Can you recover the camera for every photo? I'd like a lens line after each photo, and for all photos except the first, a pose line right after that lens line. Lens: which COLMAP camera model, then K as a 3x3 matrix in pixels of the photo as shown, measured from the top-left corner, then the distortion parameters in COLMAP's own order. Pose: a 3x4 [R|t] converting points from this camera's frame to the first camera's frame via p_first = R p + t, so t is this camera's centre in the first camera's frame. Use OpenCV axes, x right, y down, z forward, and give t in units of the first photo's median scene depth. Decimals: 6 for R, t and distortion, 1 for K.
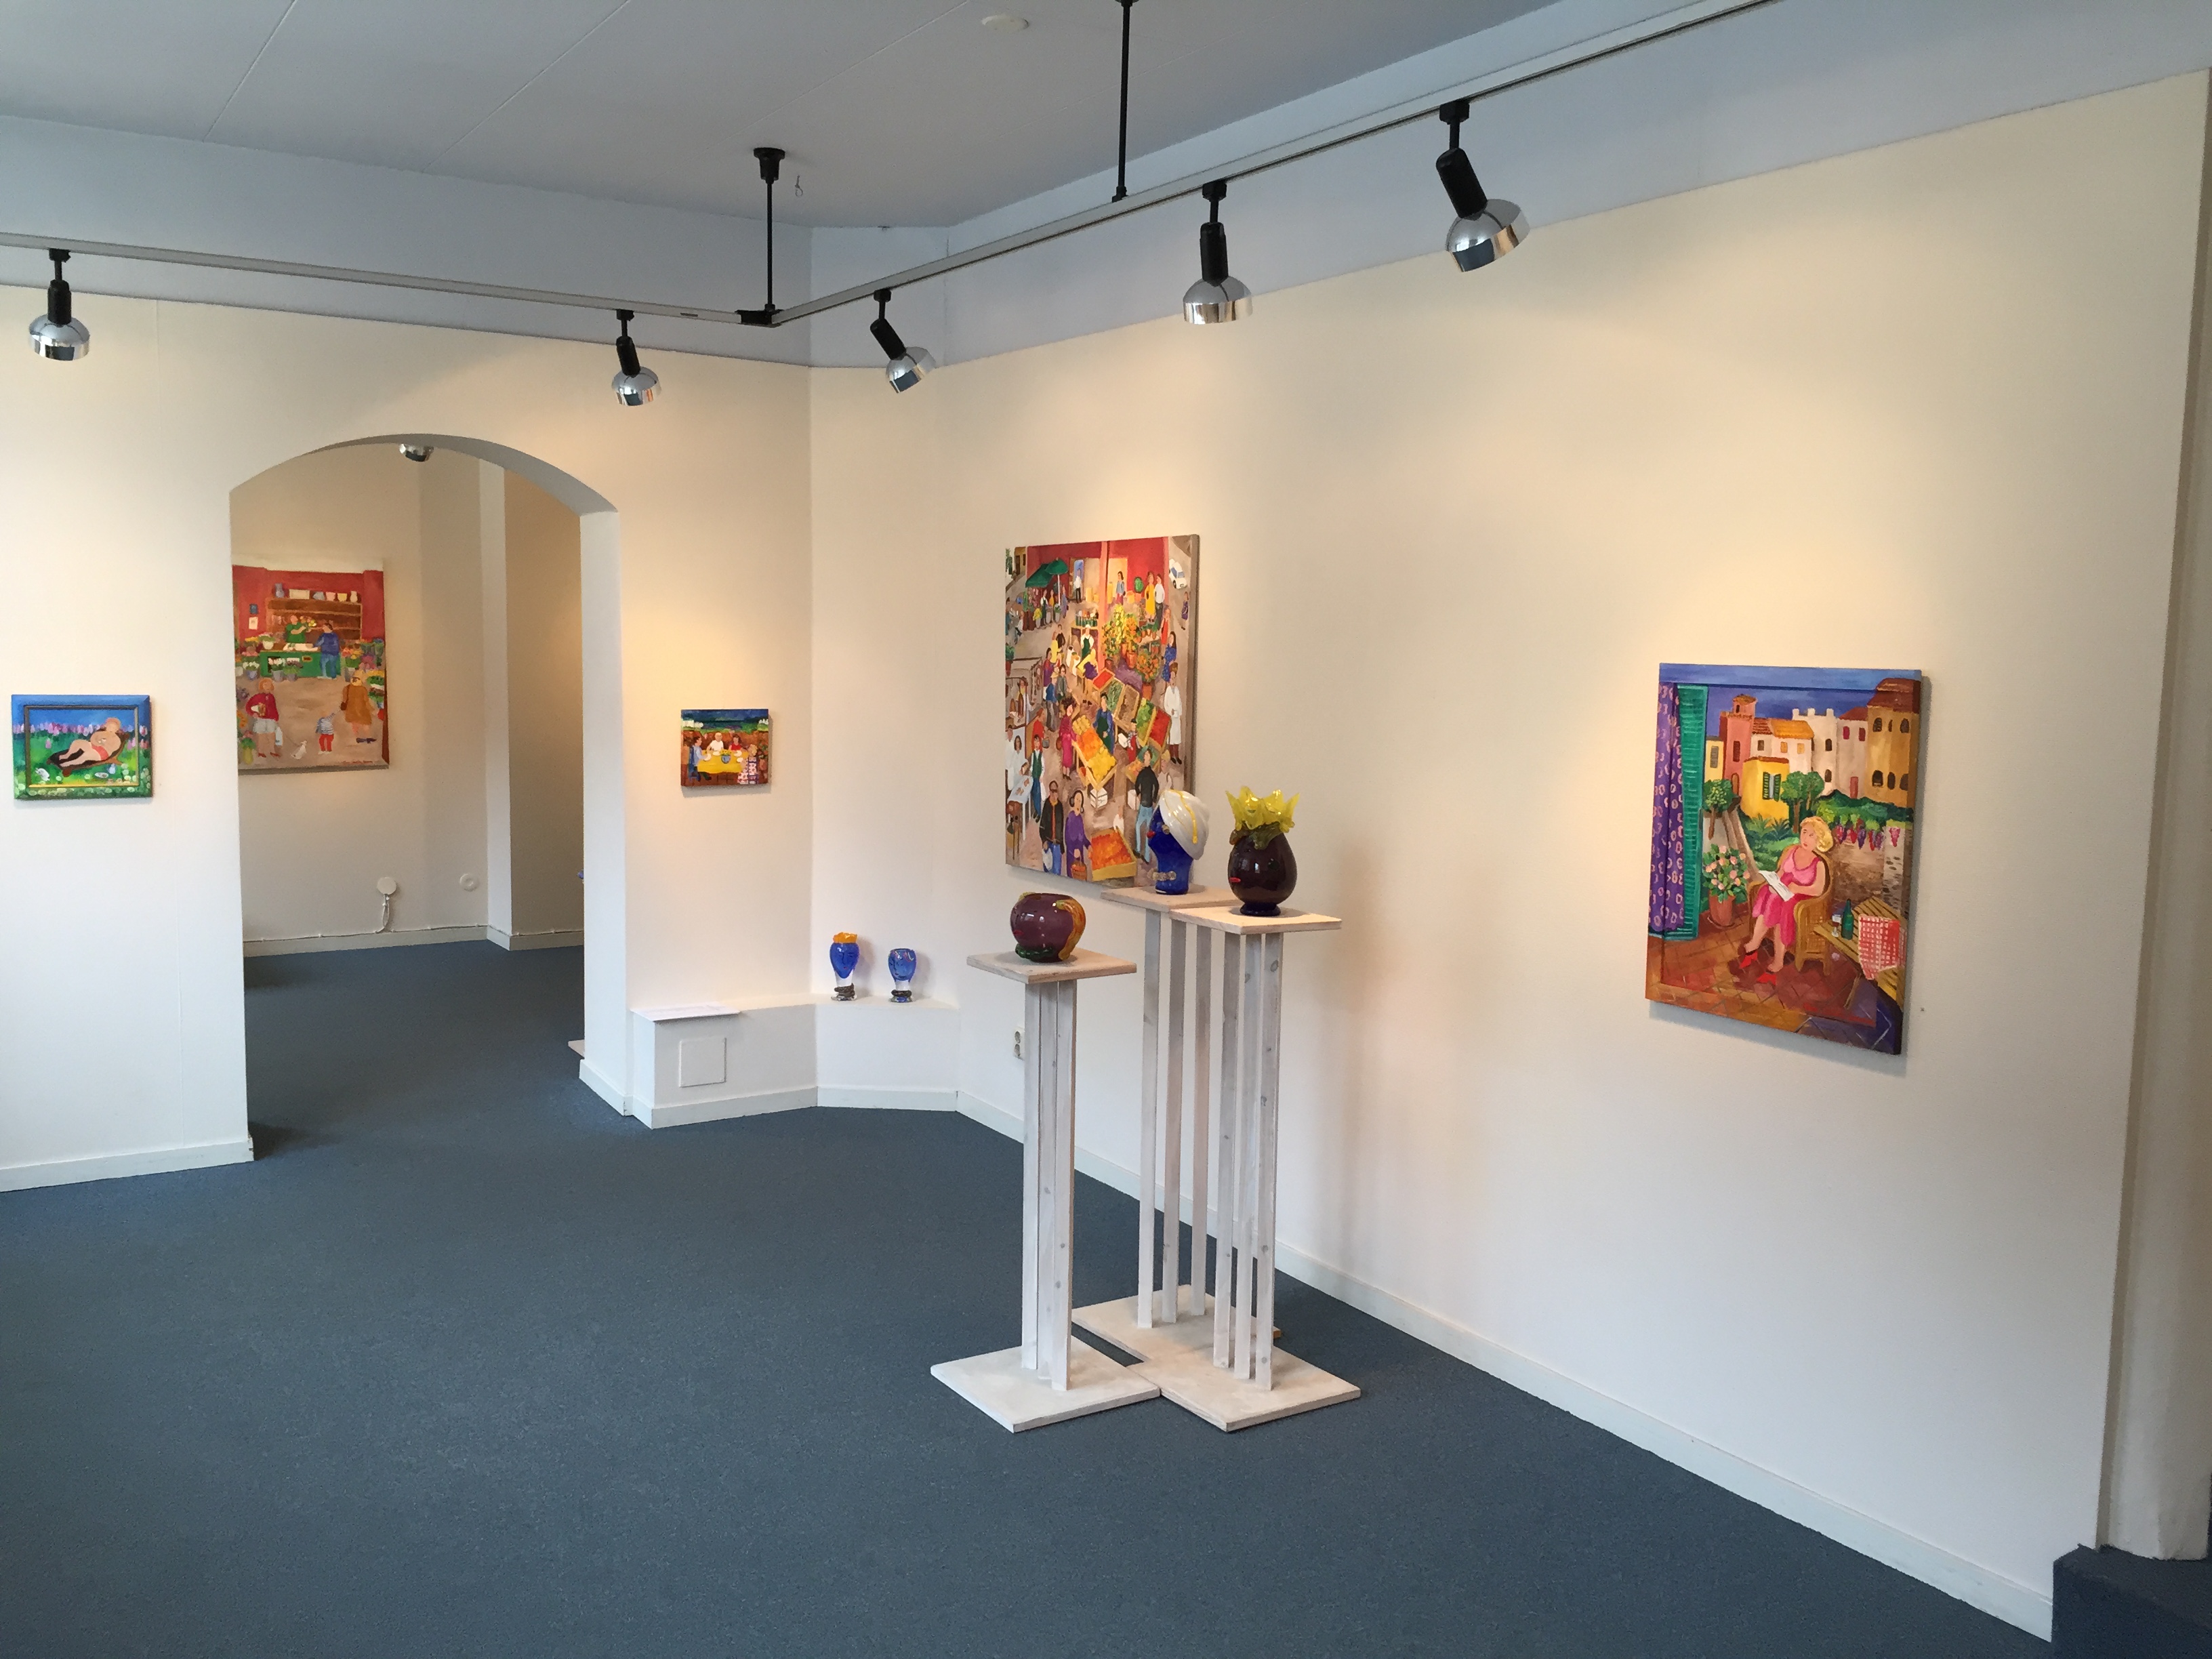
lens RADIAL K [[1865.0, 0, 1098.2], [0, 1865.0, 828.0], [0, 0, 1]] dist [0.040589, -0.058668]
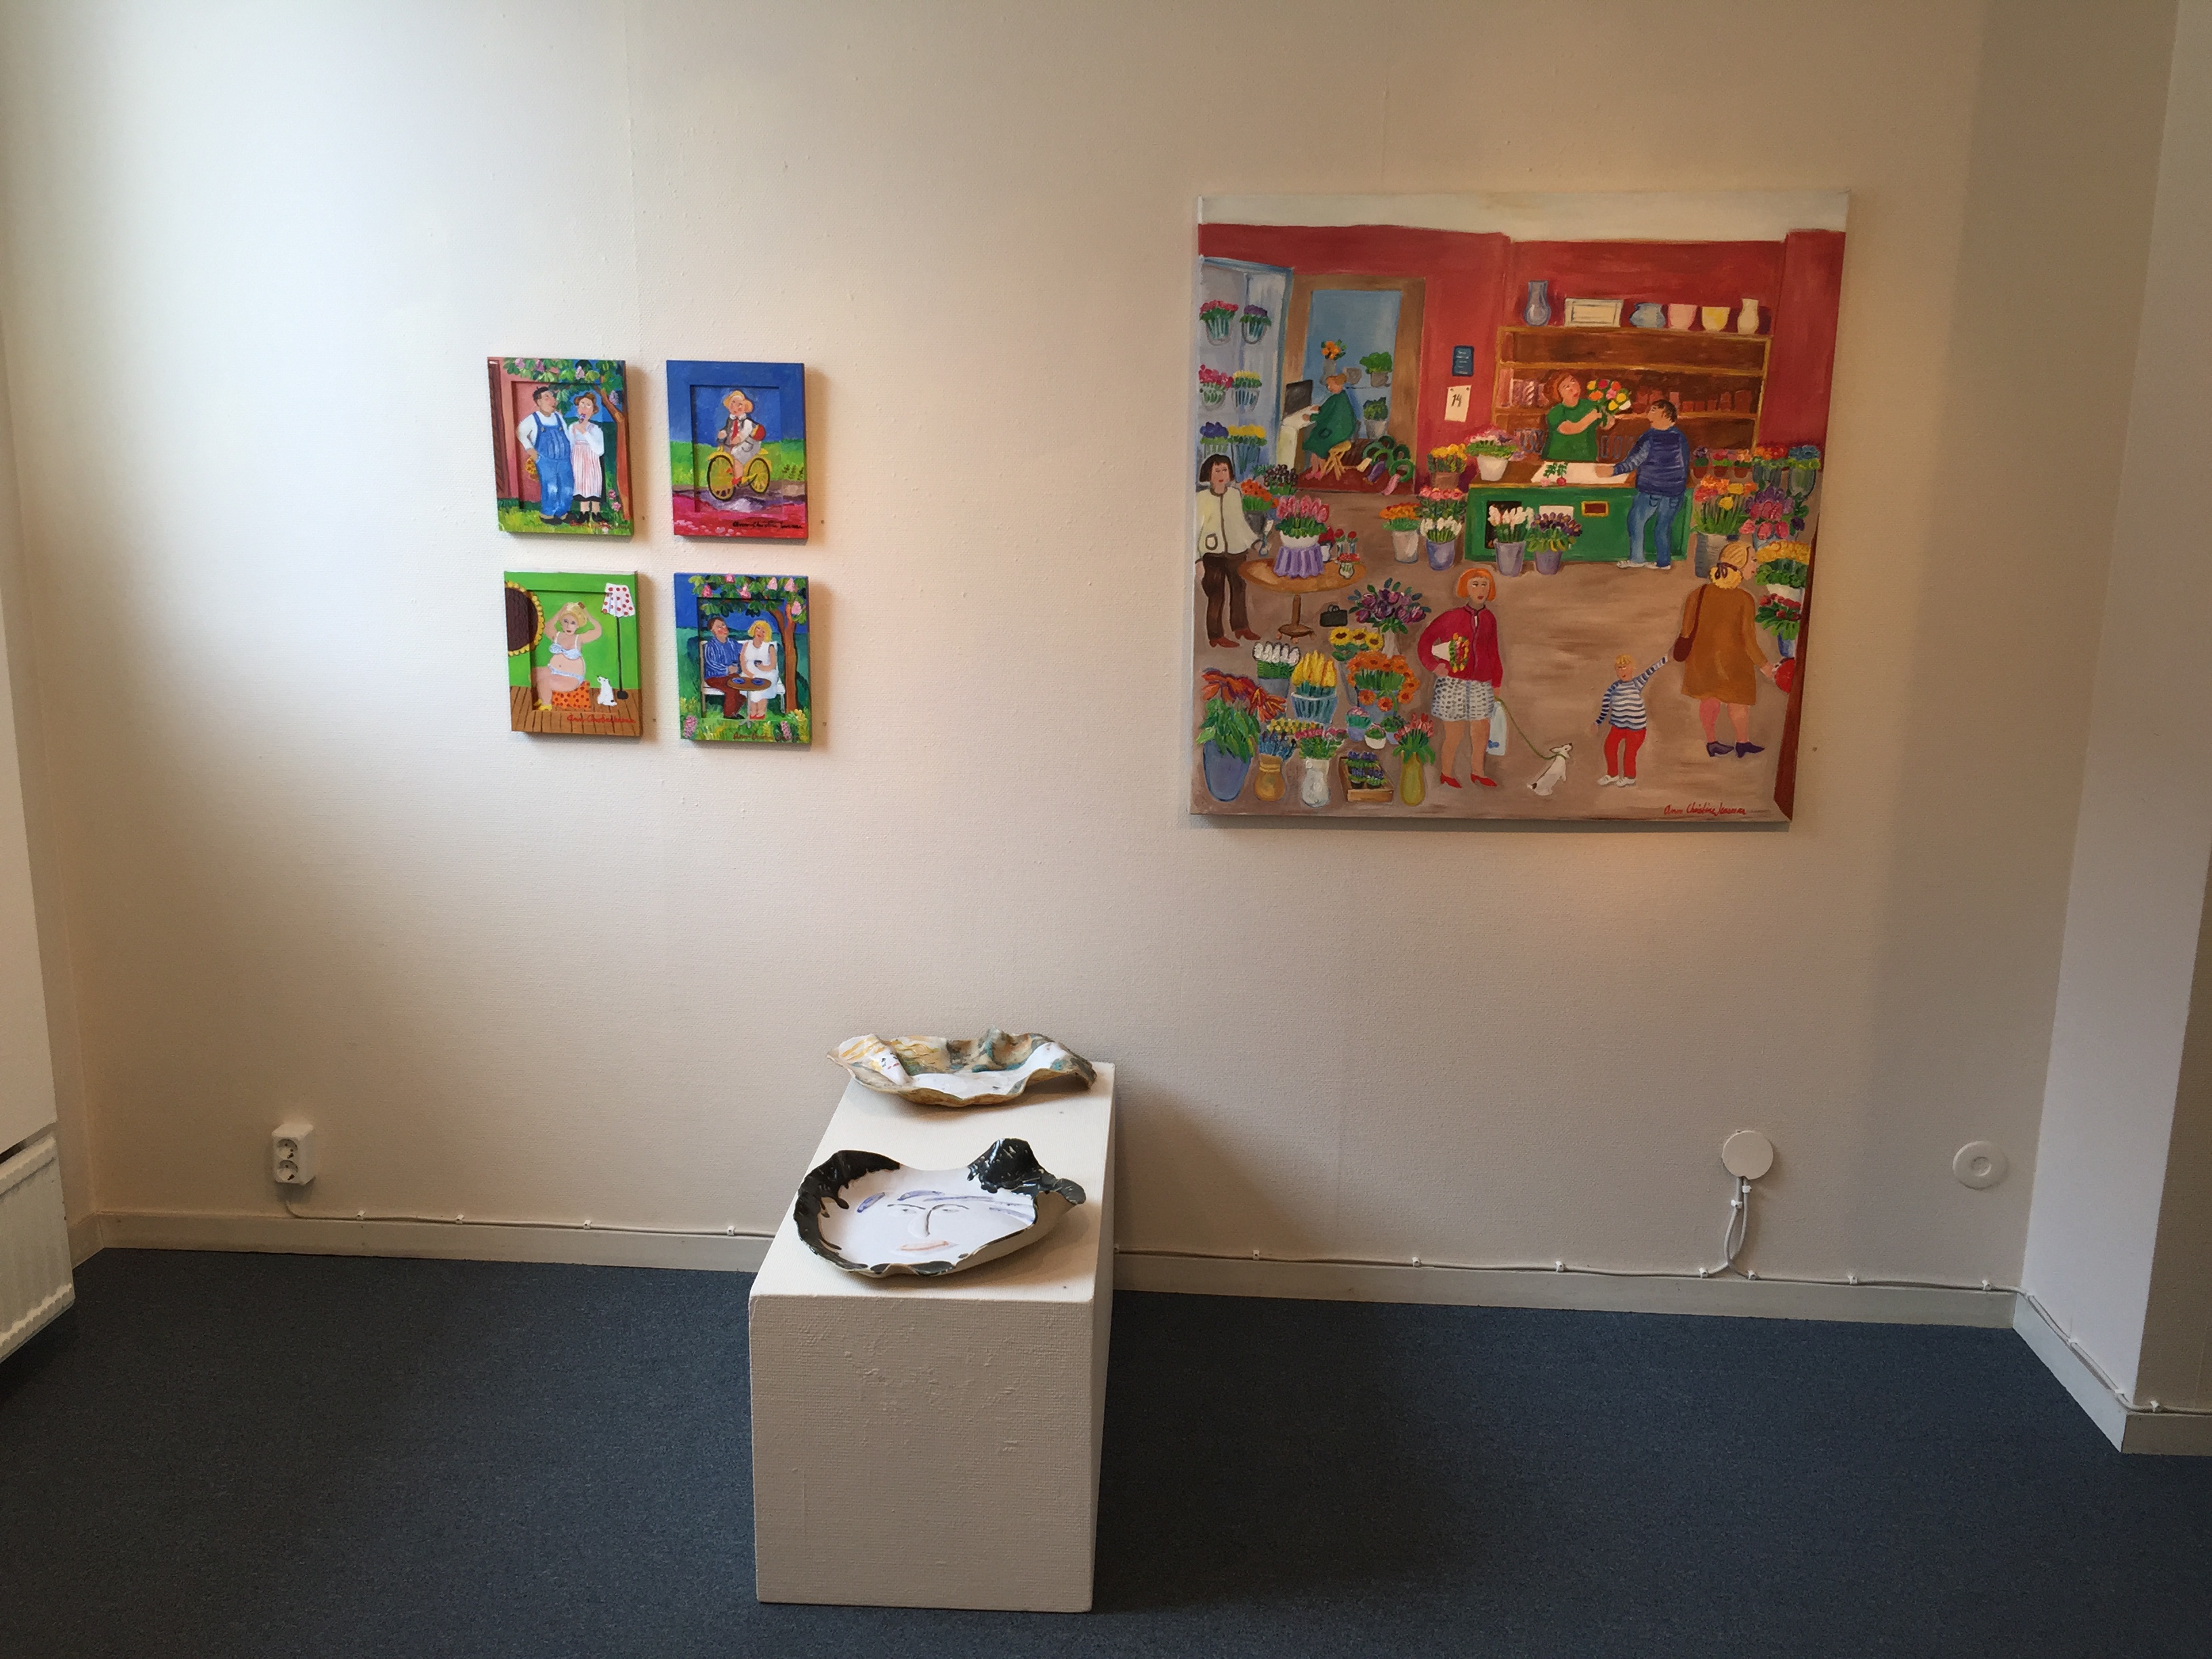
lens RADIAL K [[1865.0, 0, 1095.3], [0, 1865.0, 822.6], [0, 0, 1]] dist [0.040589, -0.058668]
pose [[0.821326, 0.121375, -0.557398, -0.299055], [-0.052204, 0.988995, 0.138433, -0.075812], [0.568066, -0.084600, 0.818623, 0.663466]]
